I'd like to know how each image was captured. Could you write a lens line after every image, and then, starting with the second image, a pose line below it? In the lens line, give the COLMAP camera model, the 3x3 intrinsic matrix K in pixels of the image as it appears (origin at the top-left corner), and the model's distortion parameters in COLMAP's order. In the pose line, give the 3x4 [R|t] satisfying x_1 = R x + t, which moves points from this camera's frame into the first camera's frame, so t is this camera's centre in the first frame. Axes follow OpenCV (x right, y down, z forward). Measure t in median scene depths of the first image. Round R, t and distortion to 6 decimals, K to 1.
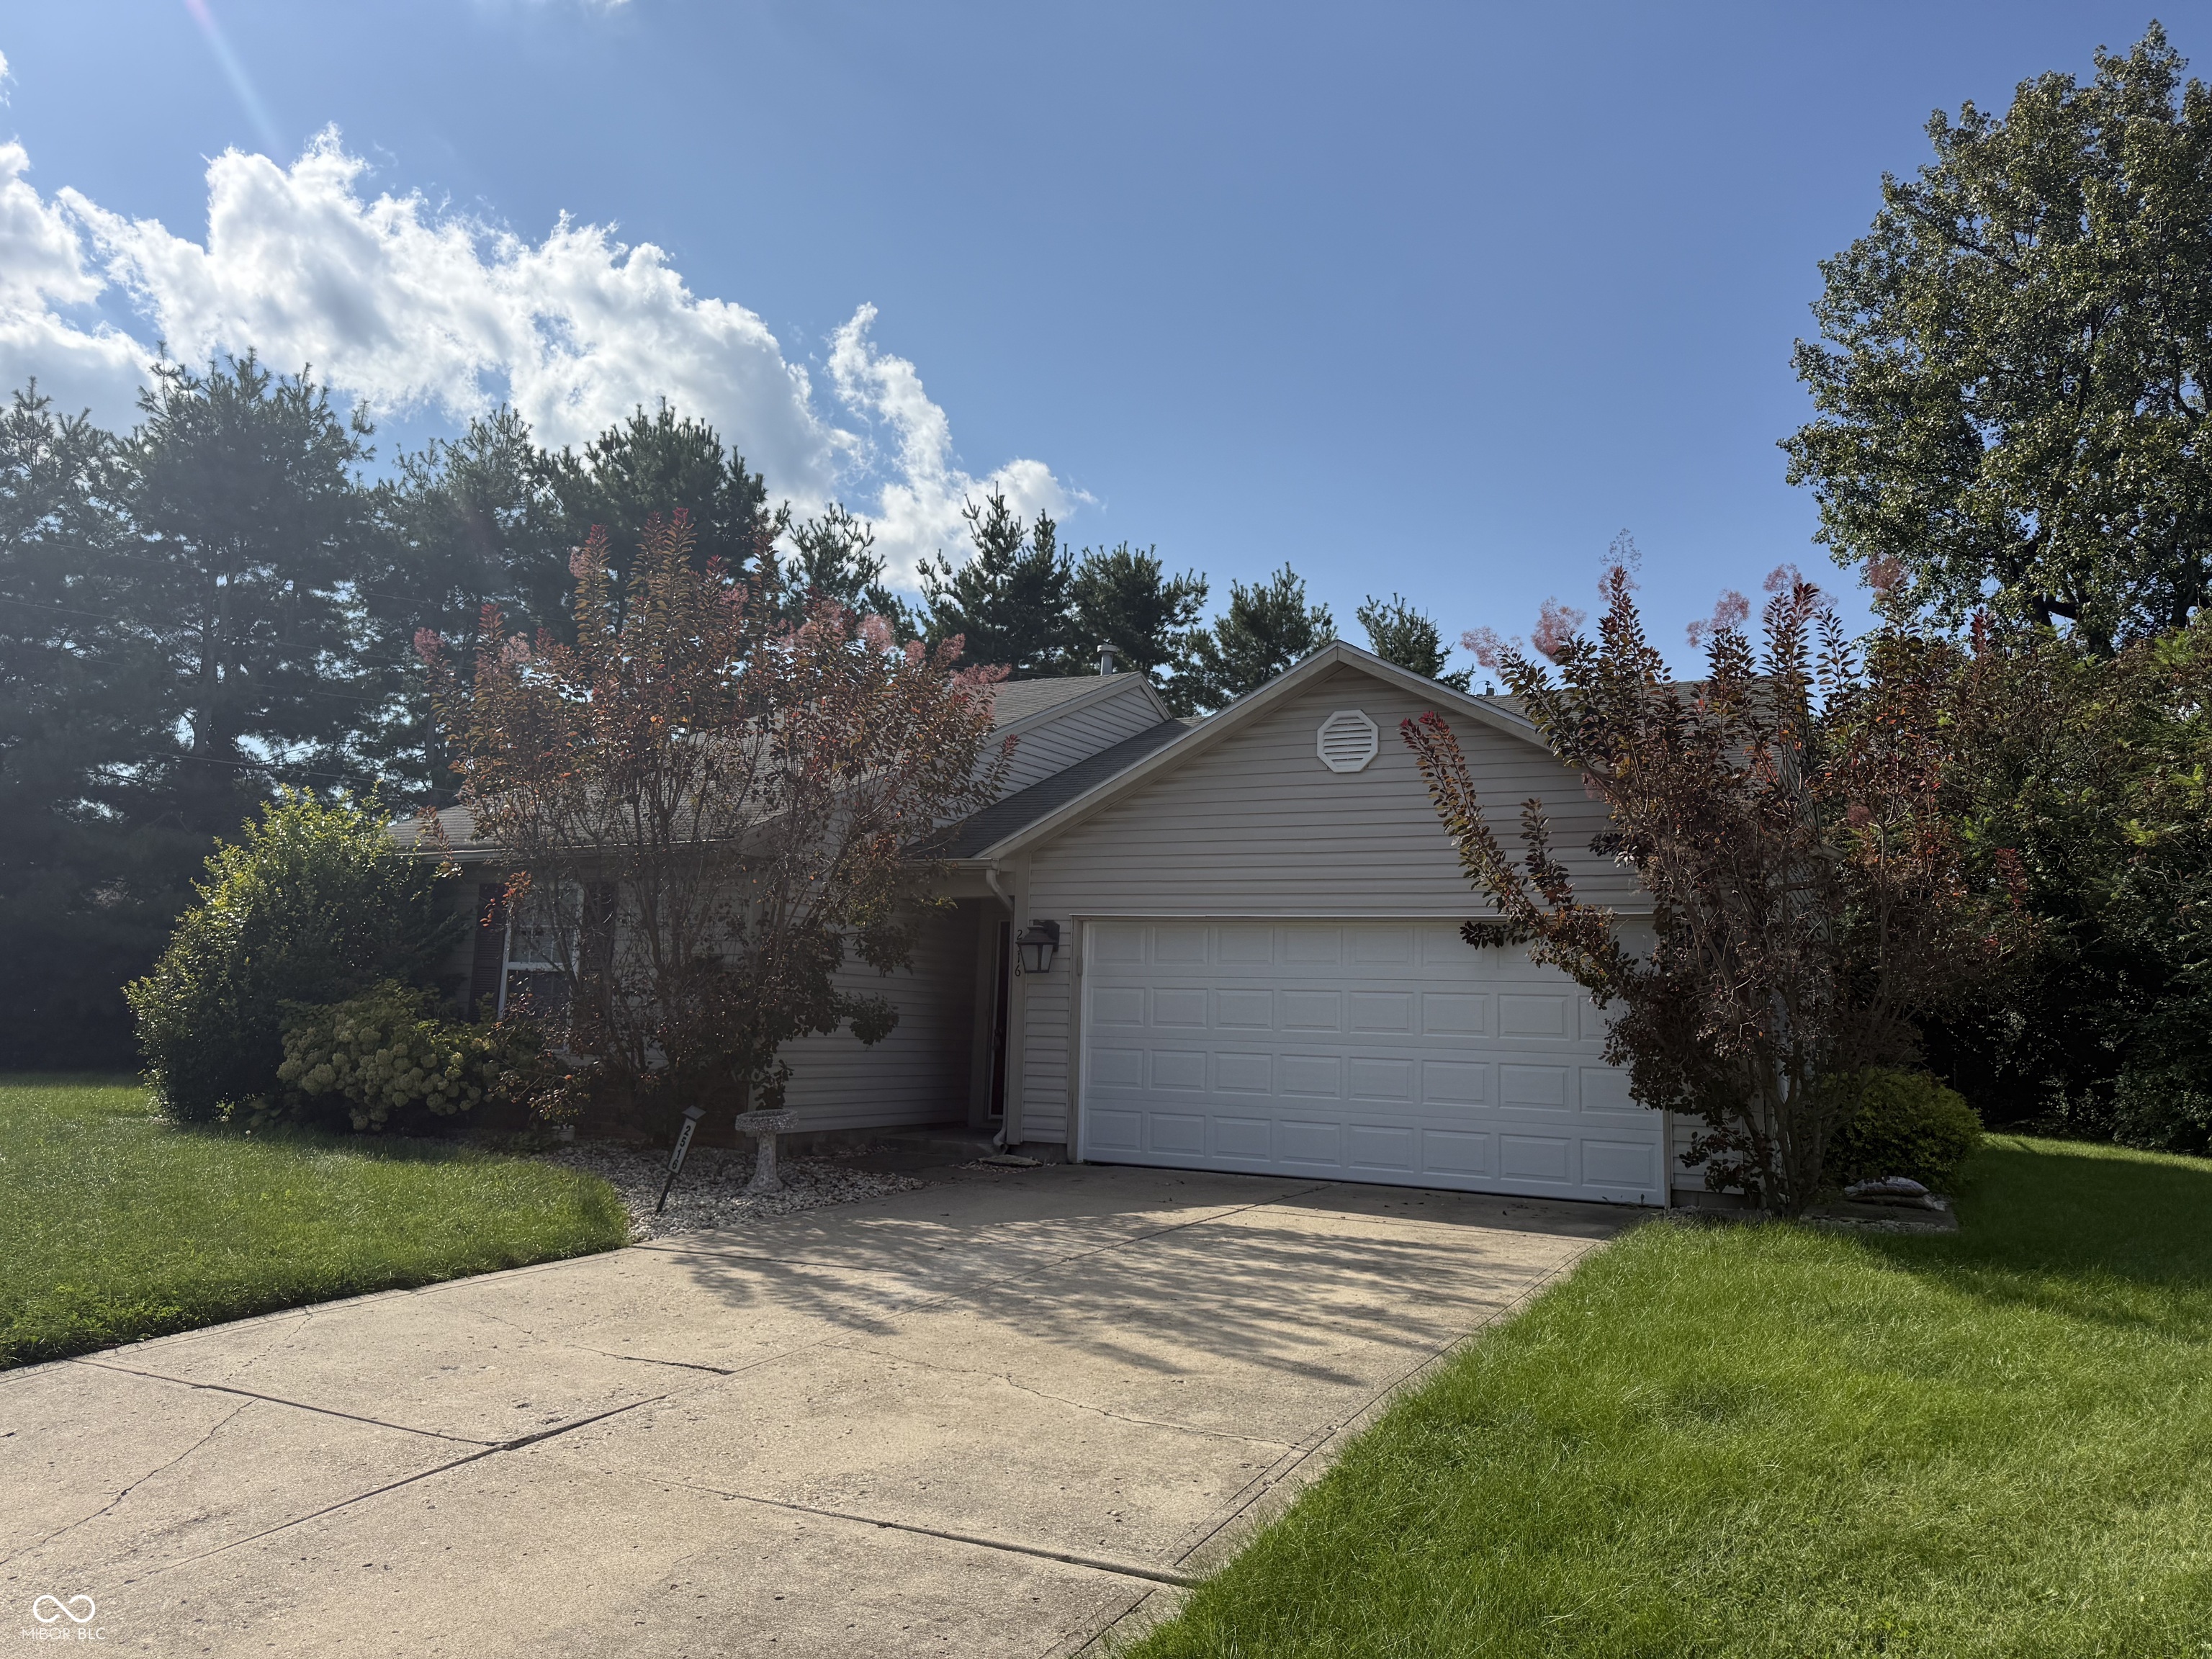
lens RADIAL K [[1642.4, 0, 1106.0], [0, 1642.4, 829.5], [0, 0, 1]] dist [0.063334, -0.063639]
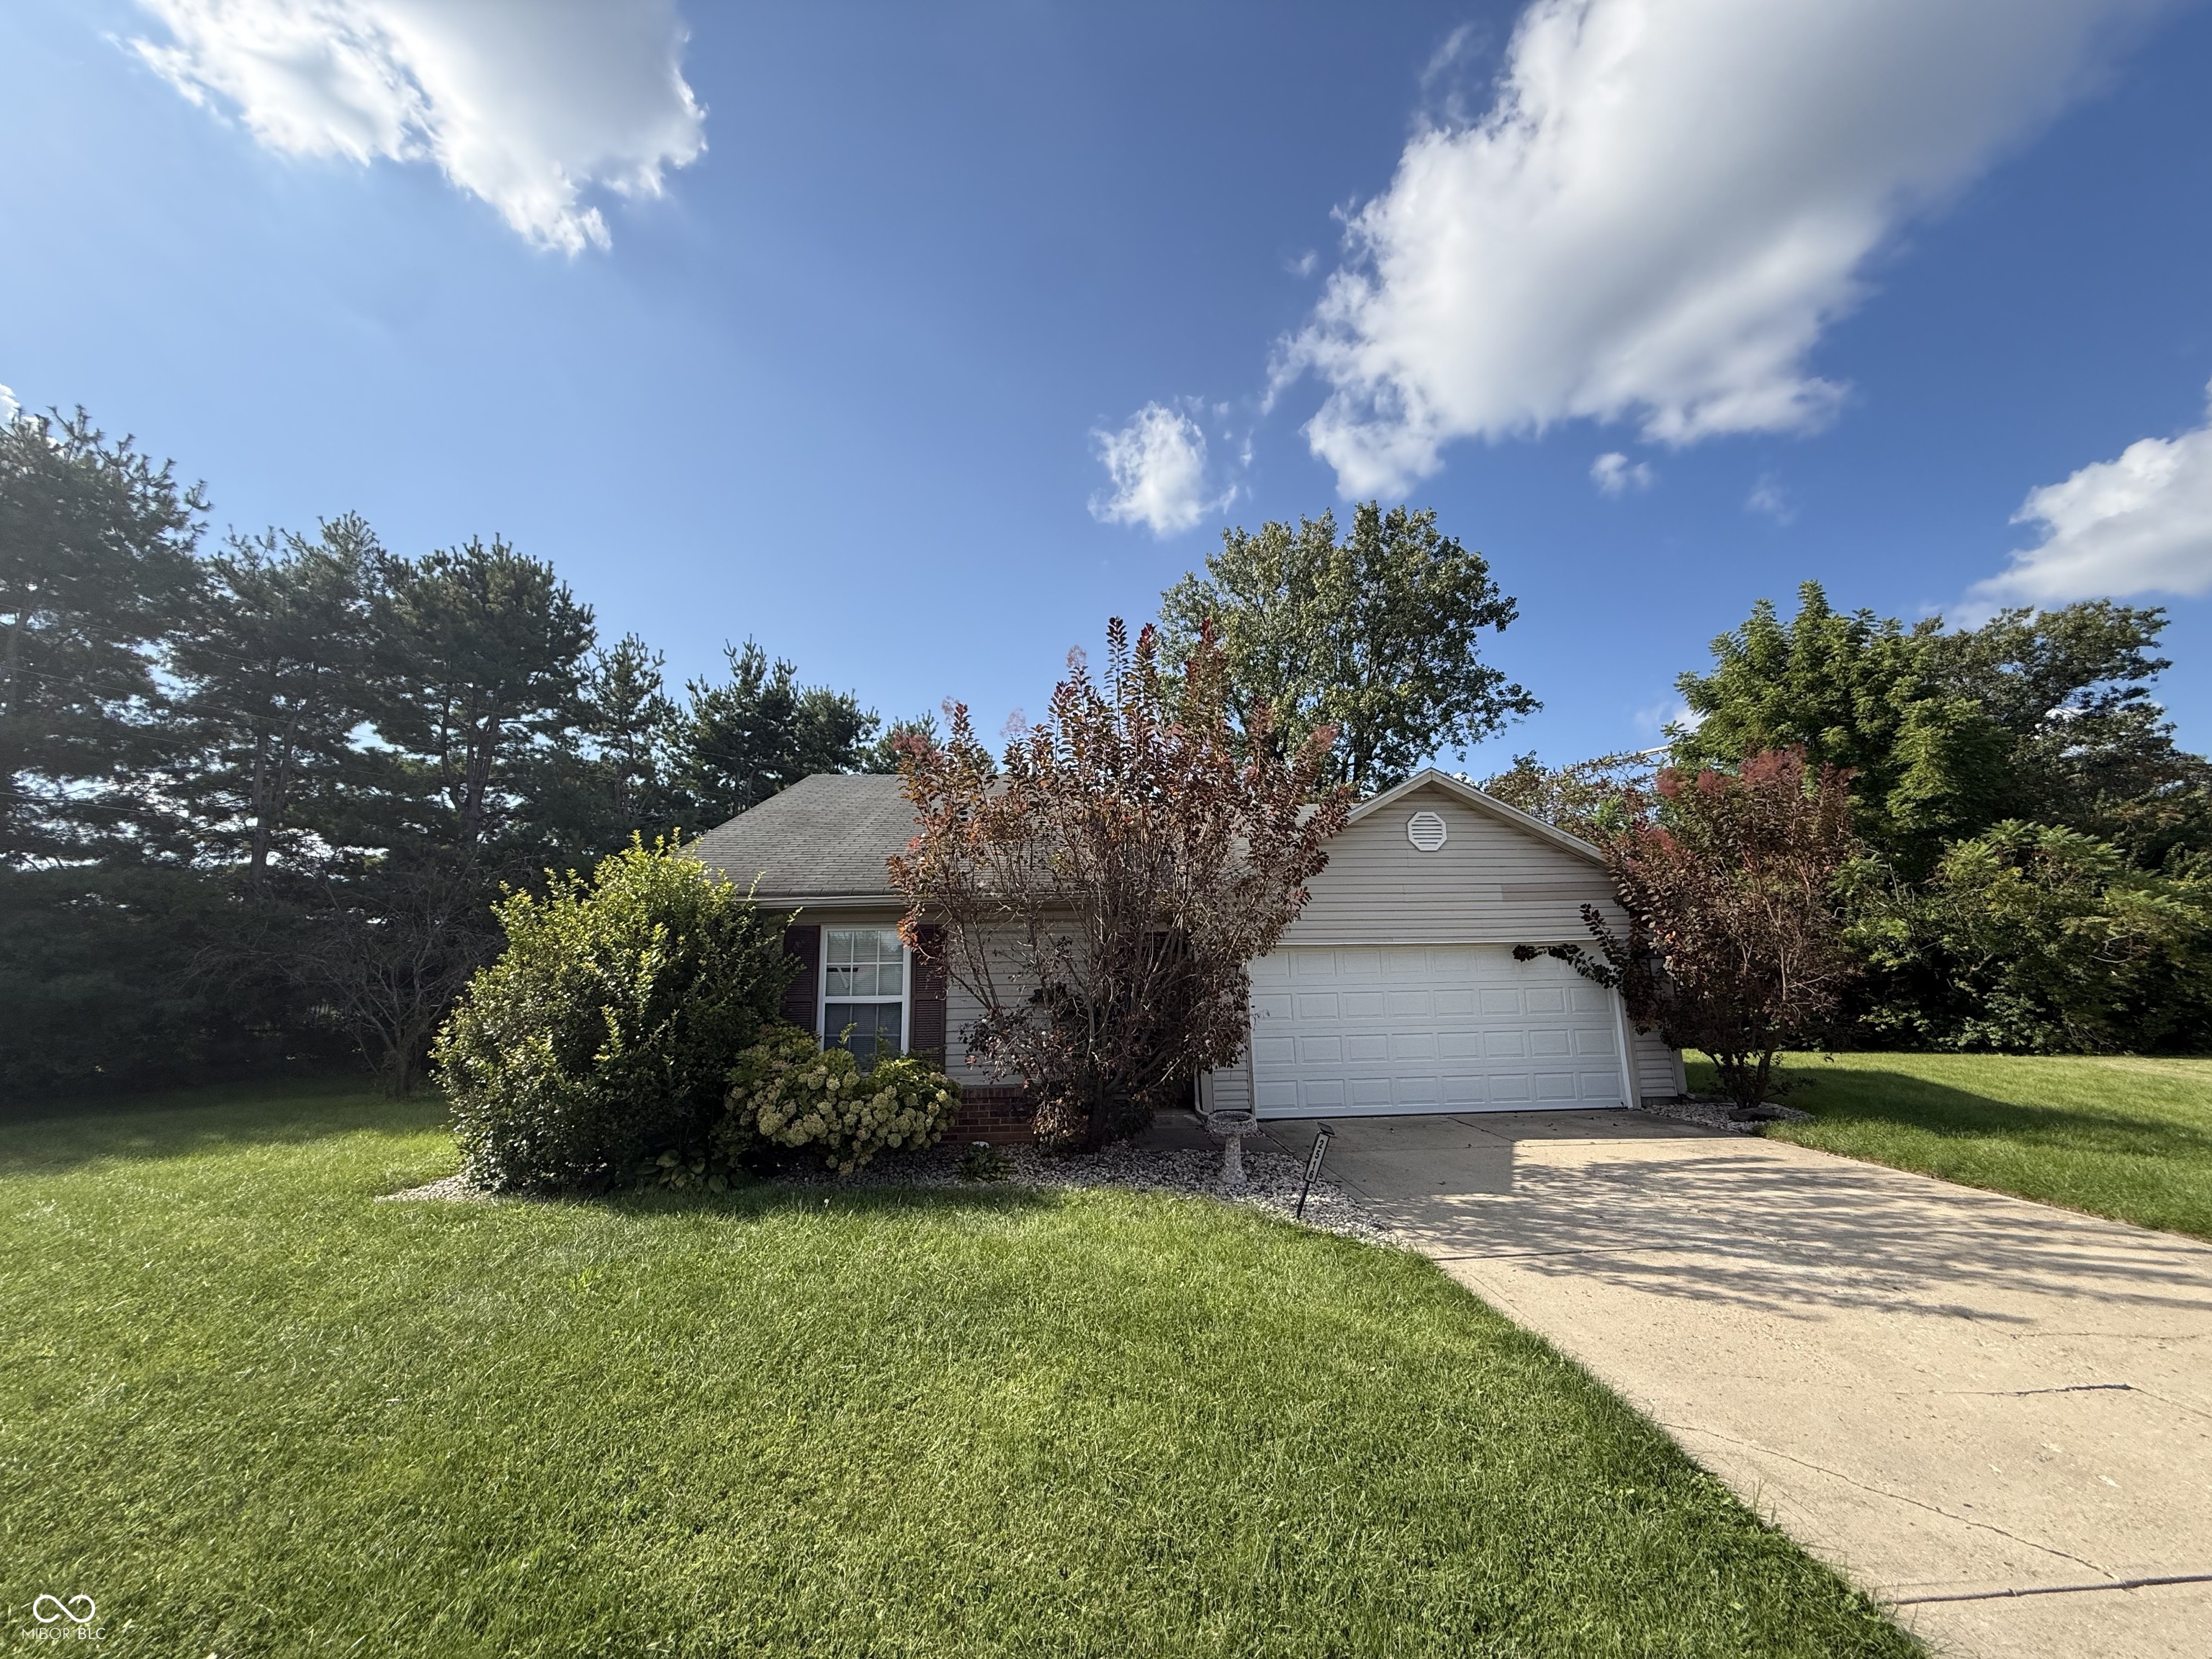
lens RADIAL K [[917.0, 0, 1106.1], [0, 917.0, 815.6], [0, 0, 1]] dist [0.002771, 0.000107]
pose [[0.855075, 0.048939, 0.516190, -0.229765], [-0.016943, 0.997641, -0.066518, -0.001938], [-0.518228, 0.048132, 0.853887, 0.160302]]
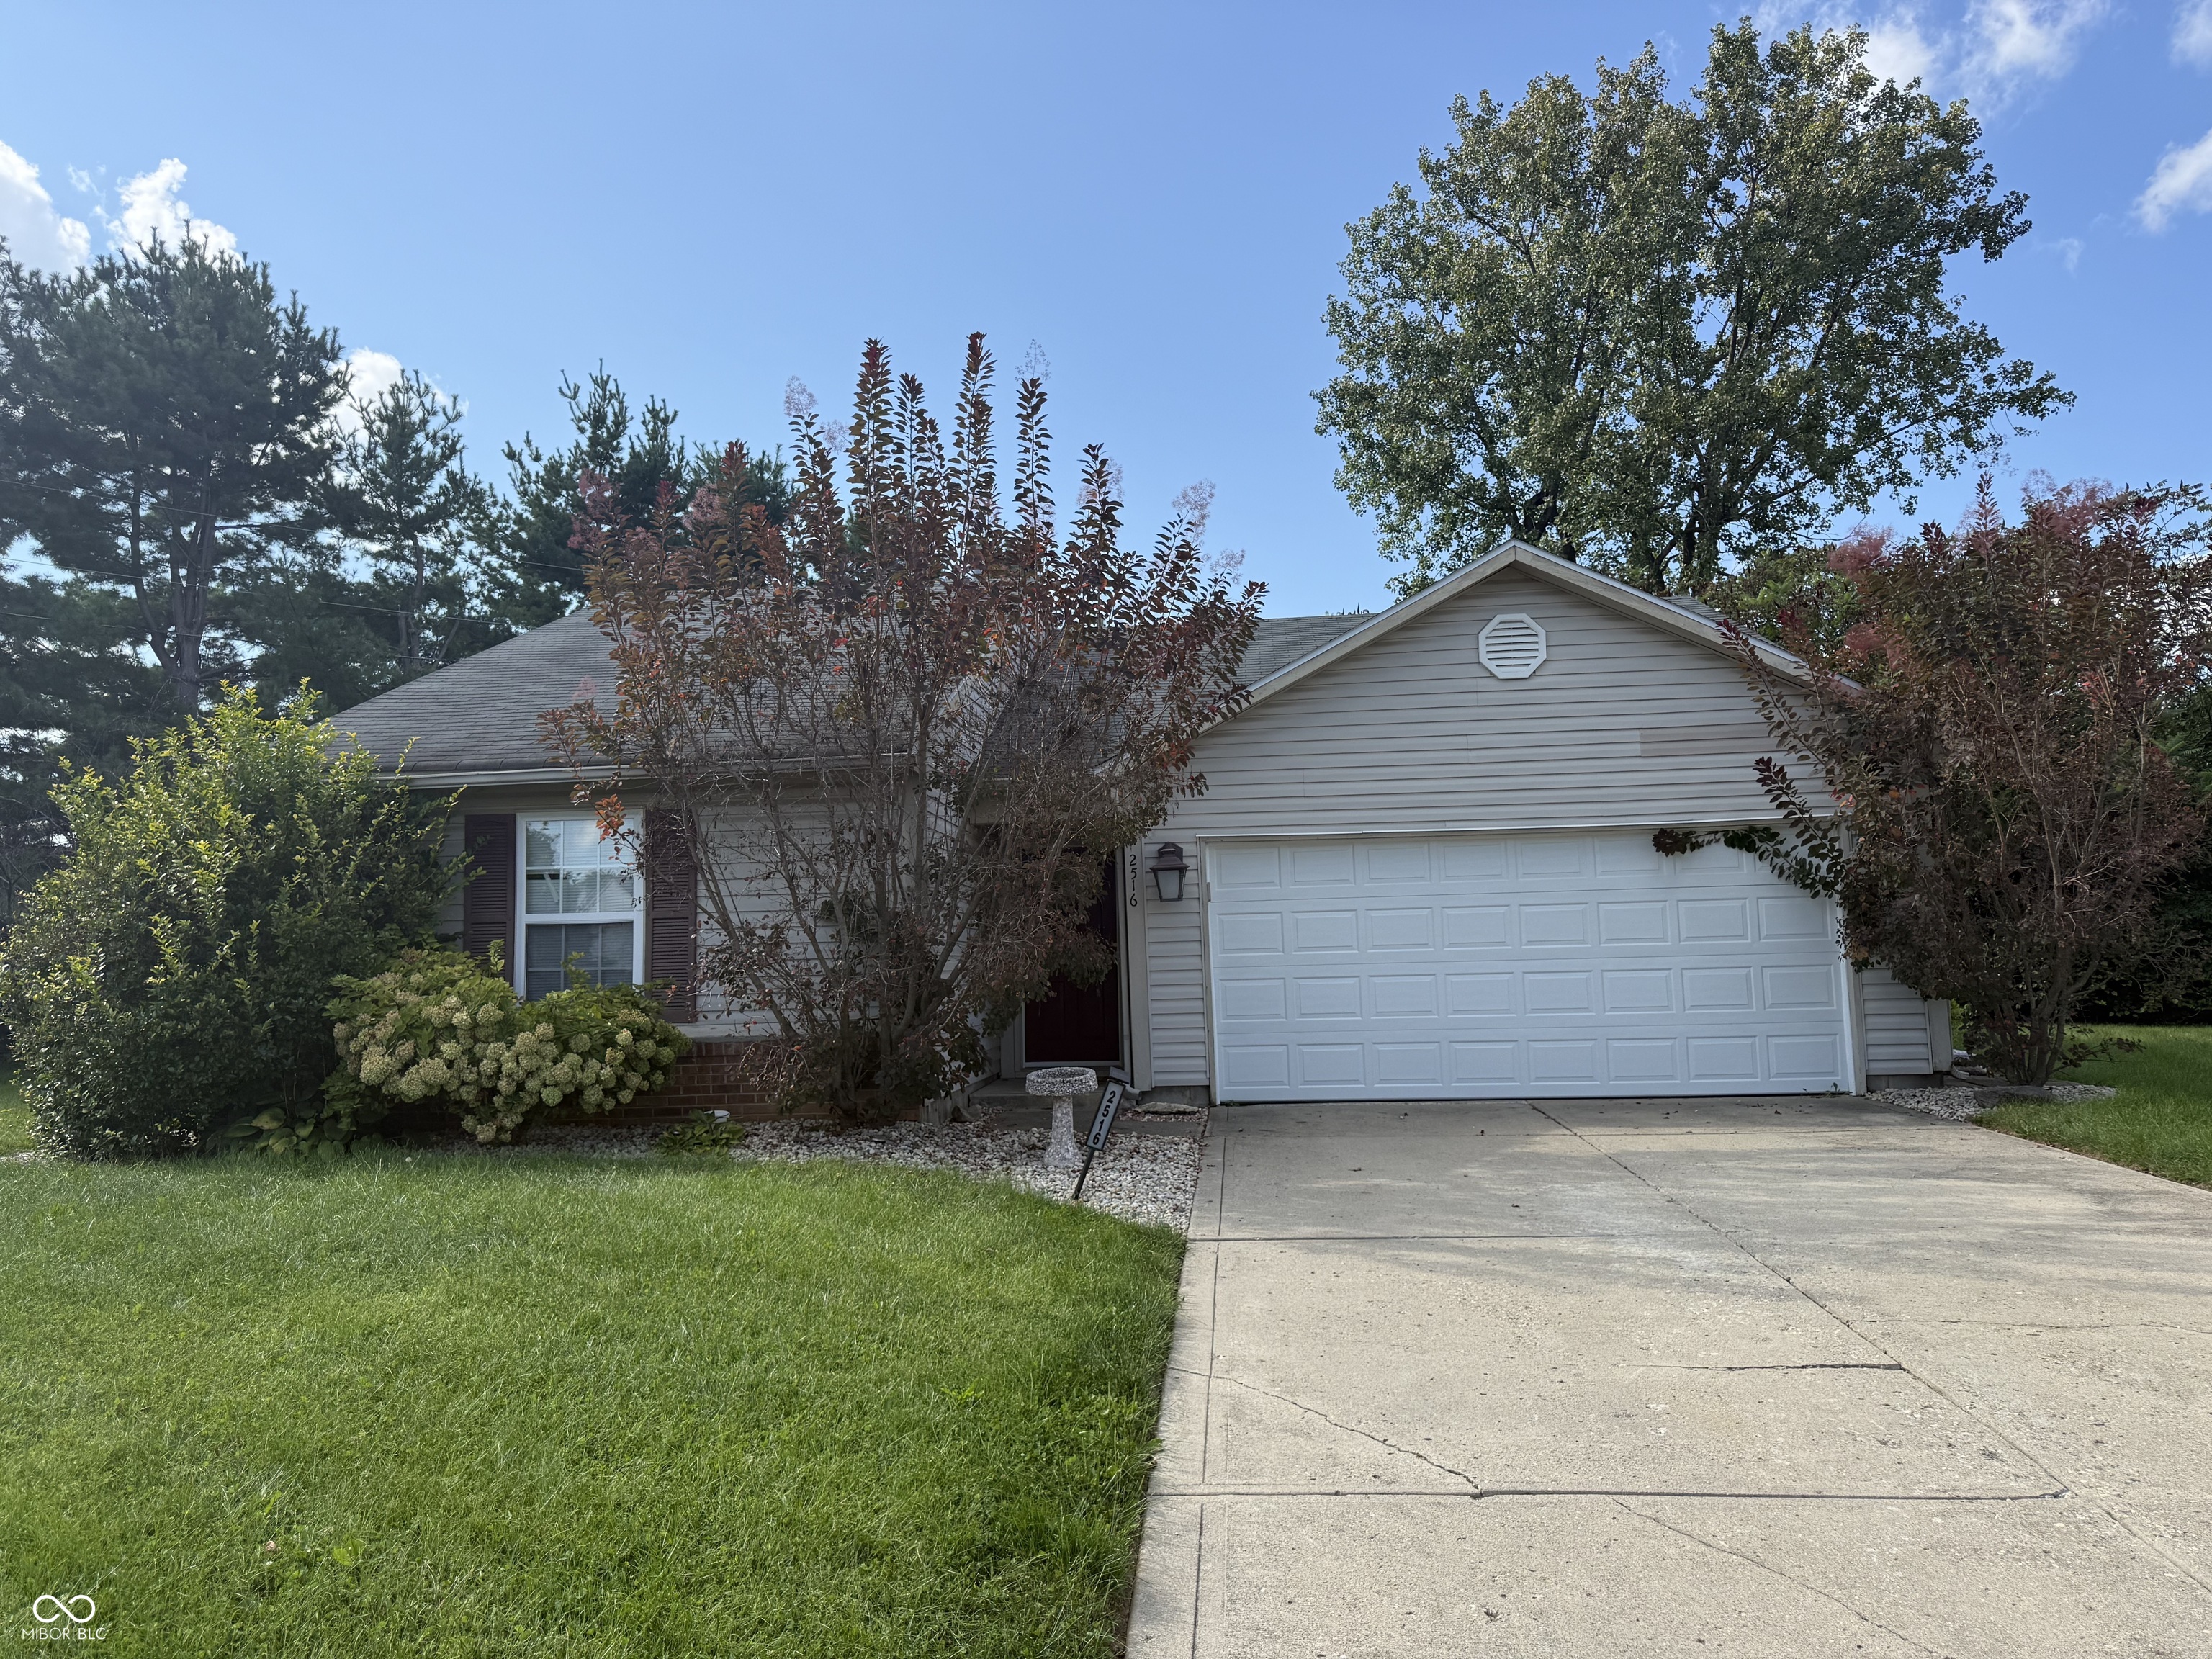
lens RADIAL K [[1639.8, 0, 1106.0], [0, 1639.8, 829.5], [0, 0, 1]] dist [0.041578, -0.053965]
pose [[0.923418, -0.024929, 0.382985, -0.176151], [0.008781, 0.998999, 0.043854, 0.003708], [-0.383695, -0.037133, 0.922713, 0.078677]]
